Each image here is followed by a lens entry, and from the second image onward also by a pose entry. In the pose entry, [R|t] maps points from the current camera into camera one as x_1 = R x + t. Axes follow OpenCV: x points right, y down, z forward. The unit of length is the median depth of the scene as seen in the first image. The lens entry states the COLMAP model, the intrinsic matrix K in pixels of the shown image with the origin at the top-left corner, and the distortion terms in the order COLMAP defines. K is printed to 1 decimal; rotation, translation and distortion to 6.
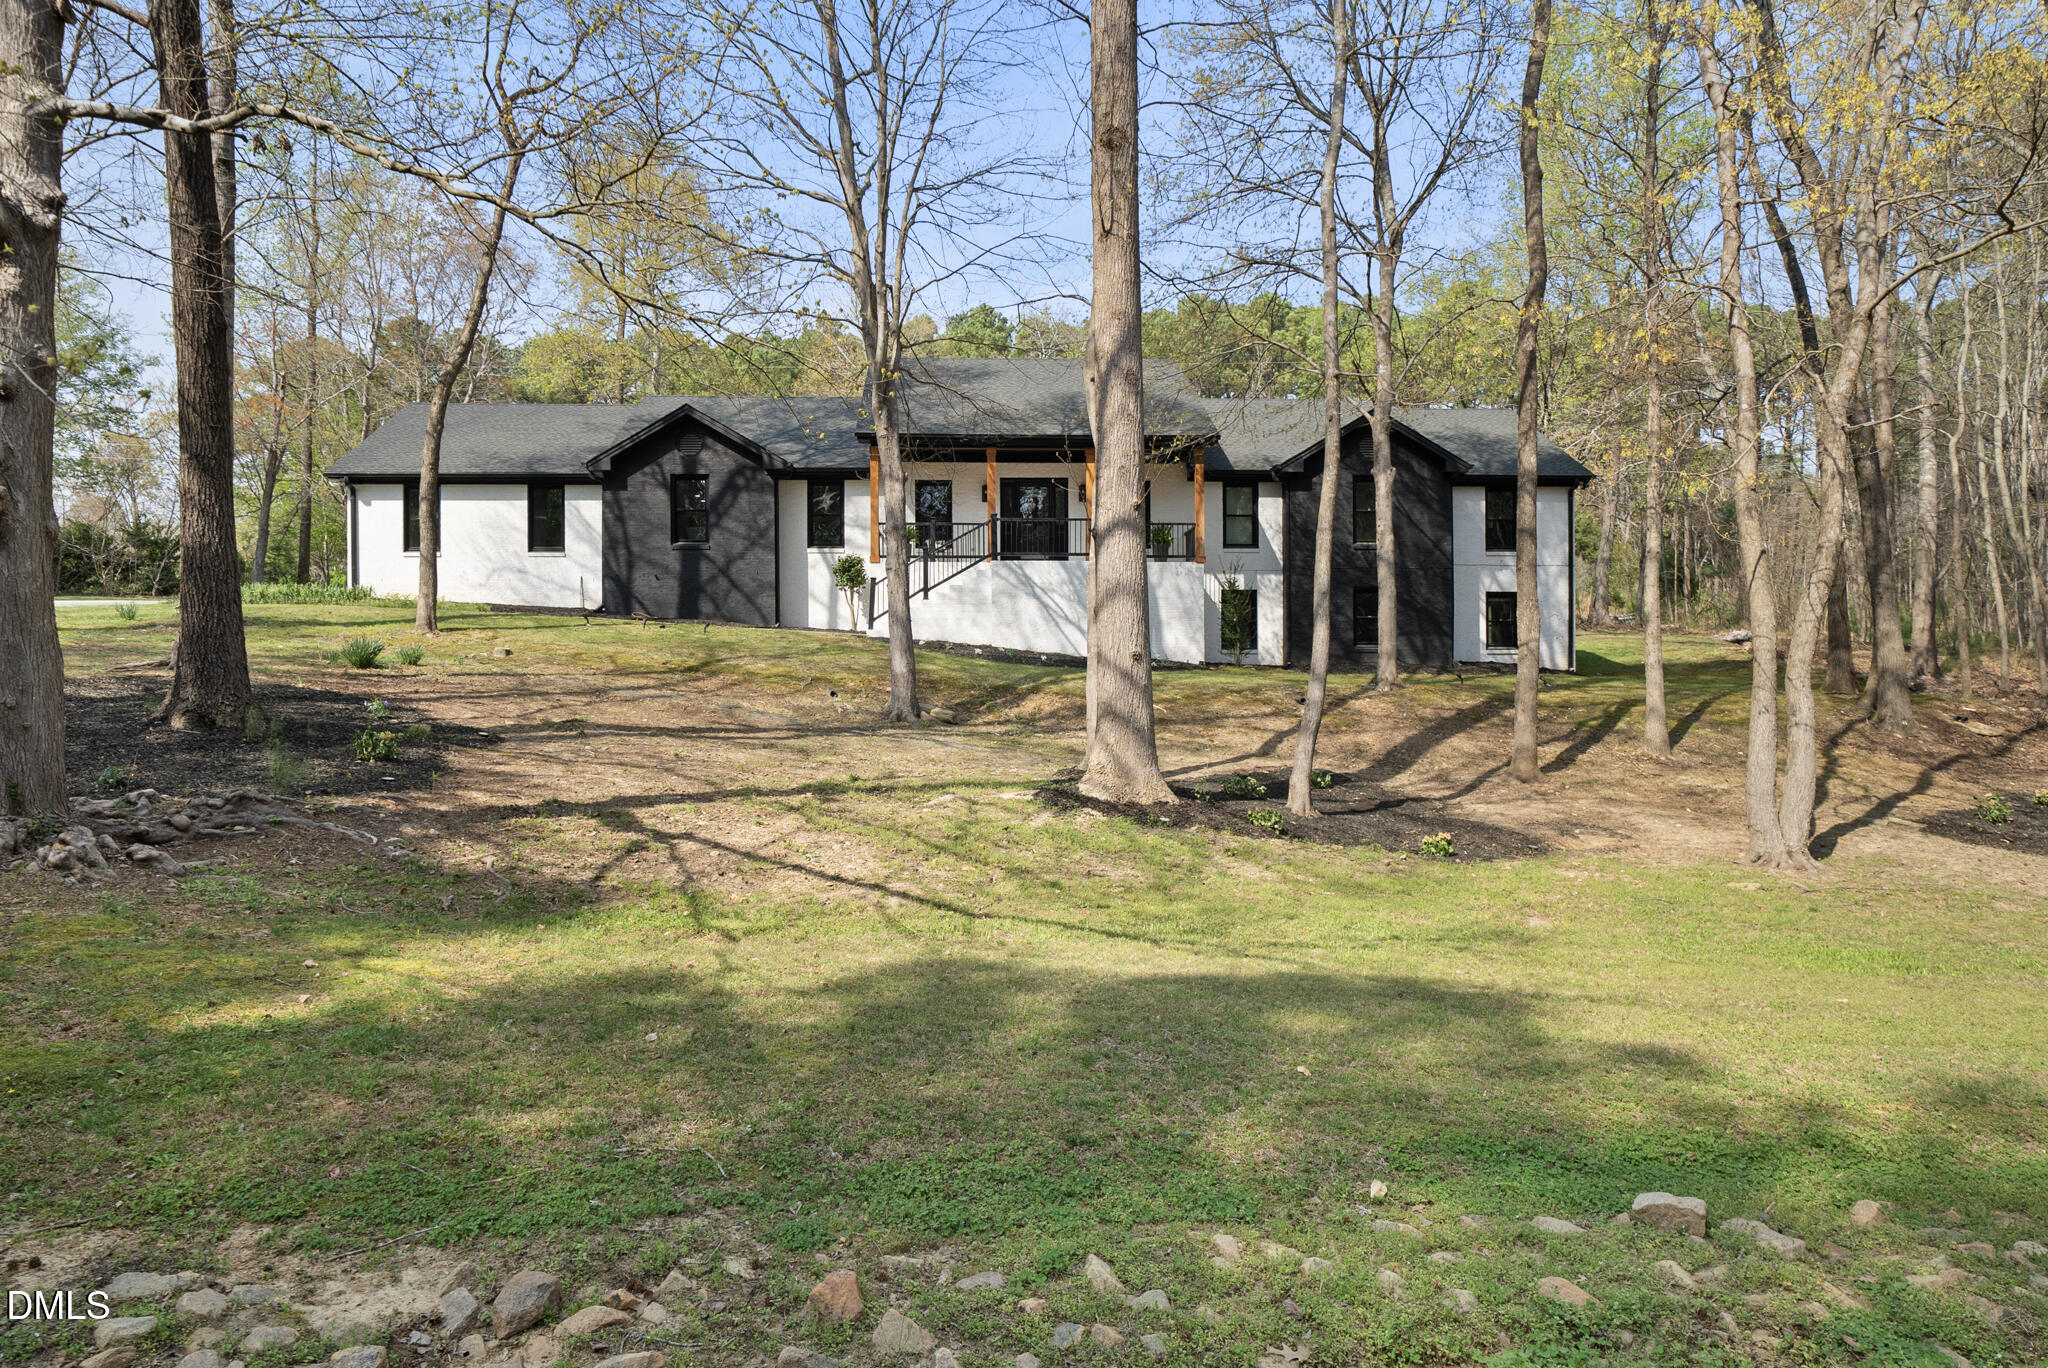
lens RADIAL K [[1243.1, 0, 1024.0], [0, 1243.1, 684.3], [0, 0, 1]] dist [-0.003551, 0.000519]
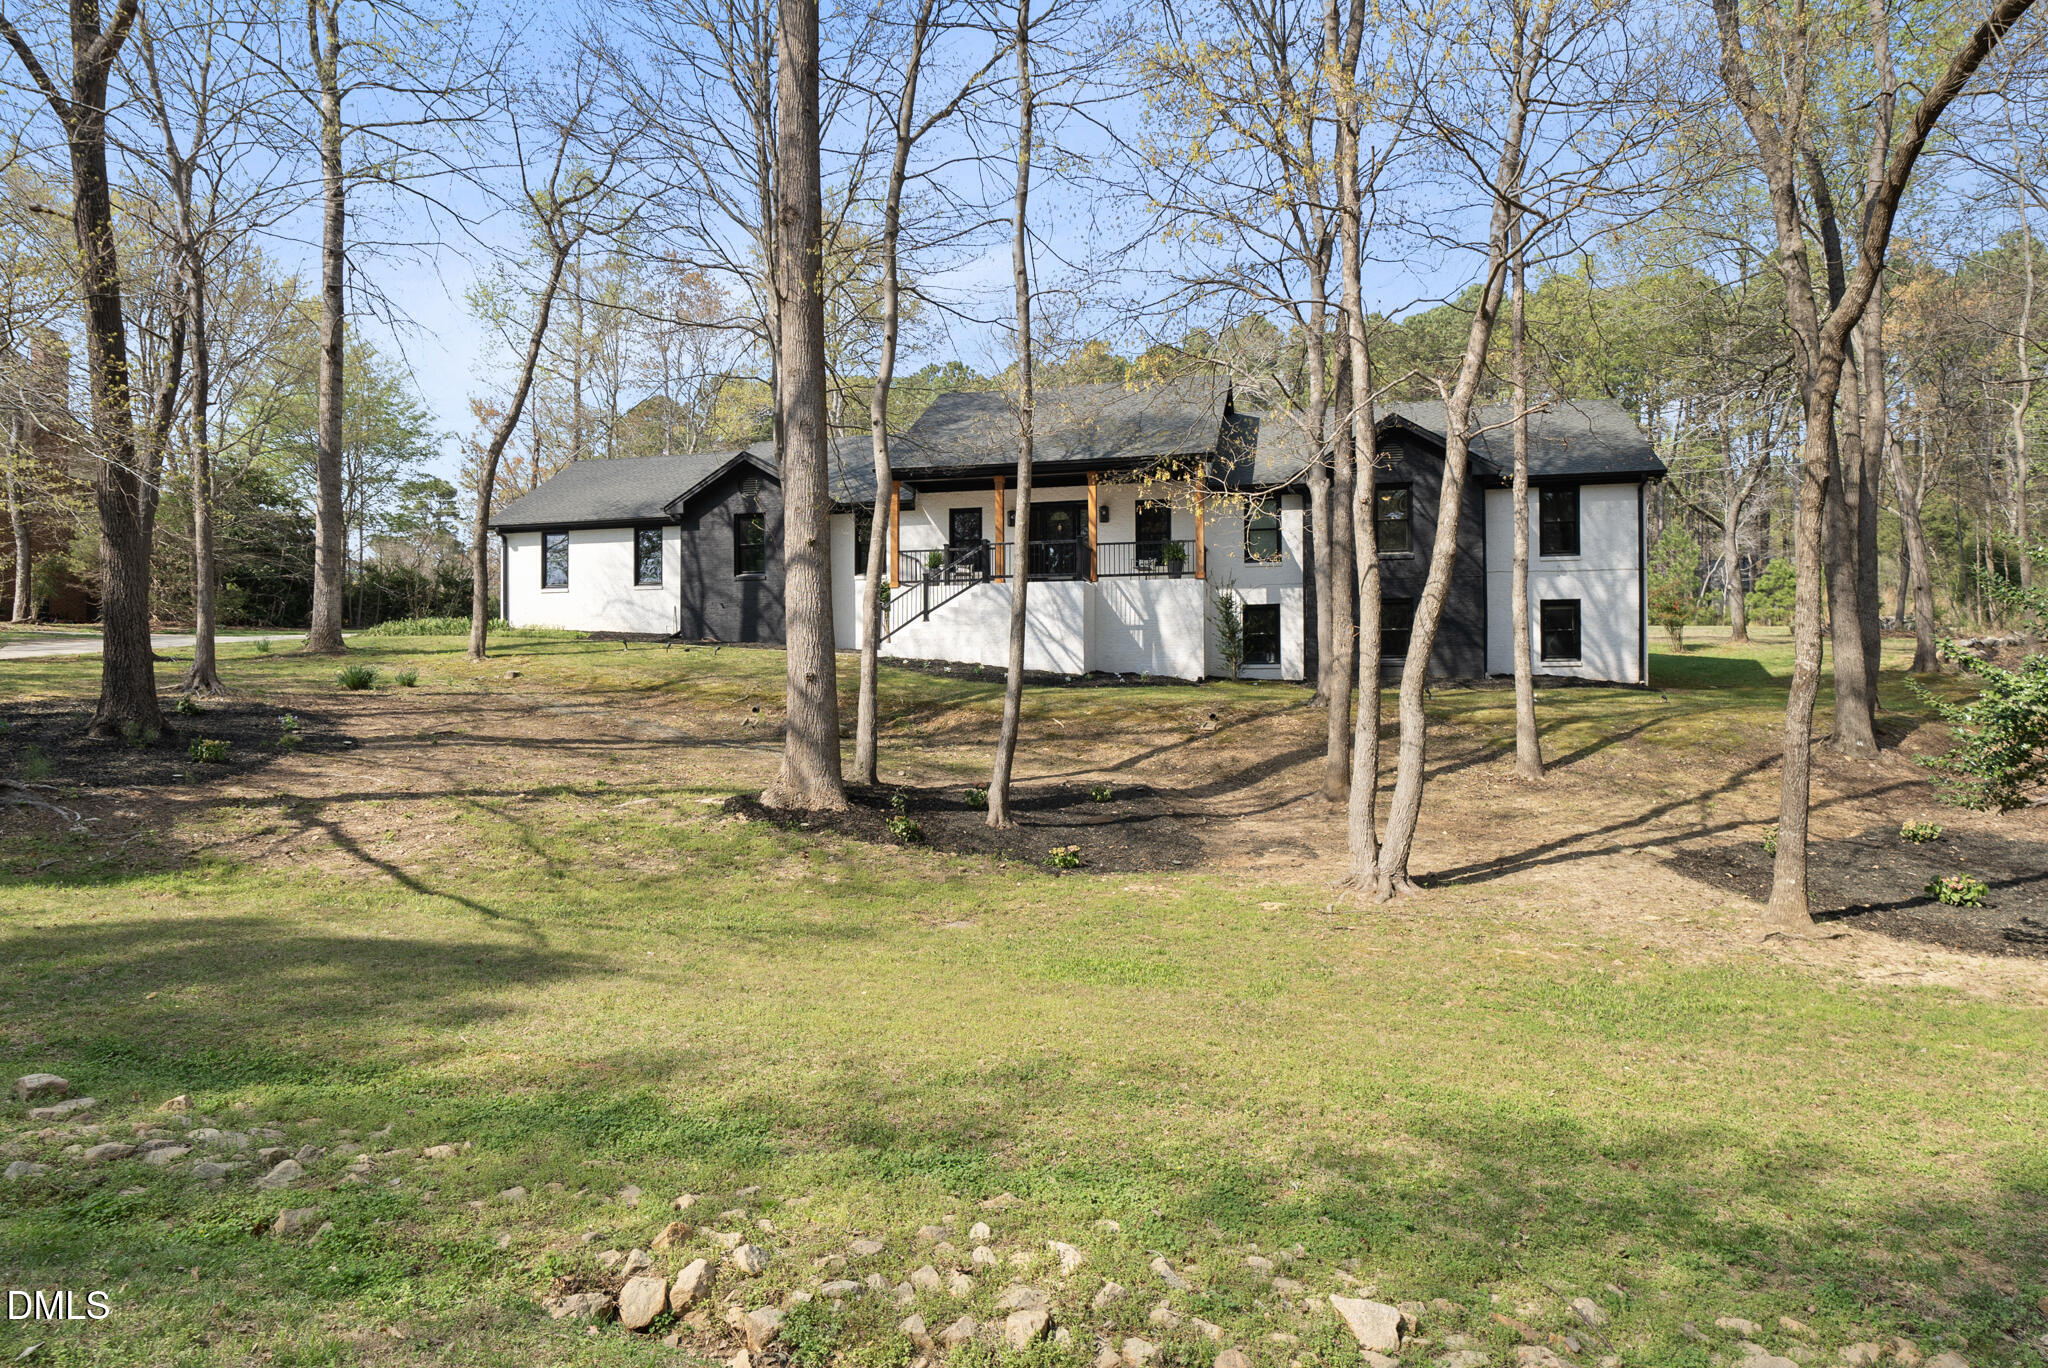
lens RADIAL K [[1243.1, 0, 1025.3], [0, 1243.1, 684.2], [0, 0, 1]] dist [-0.003551, 0.000519]
pose [[0.960331, -0.005527, -0.278808, 0.276424], [0.002586, 0.999937, -0.010913, -0.001873], [0.278850, 0.009759, 0.960285, -0.005296]]
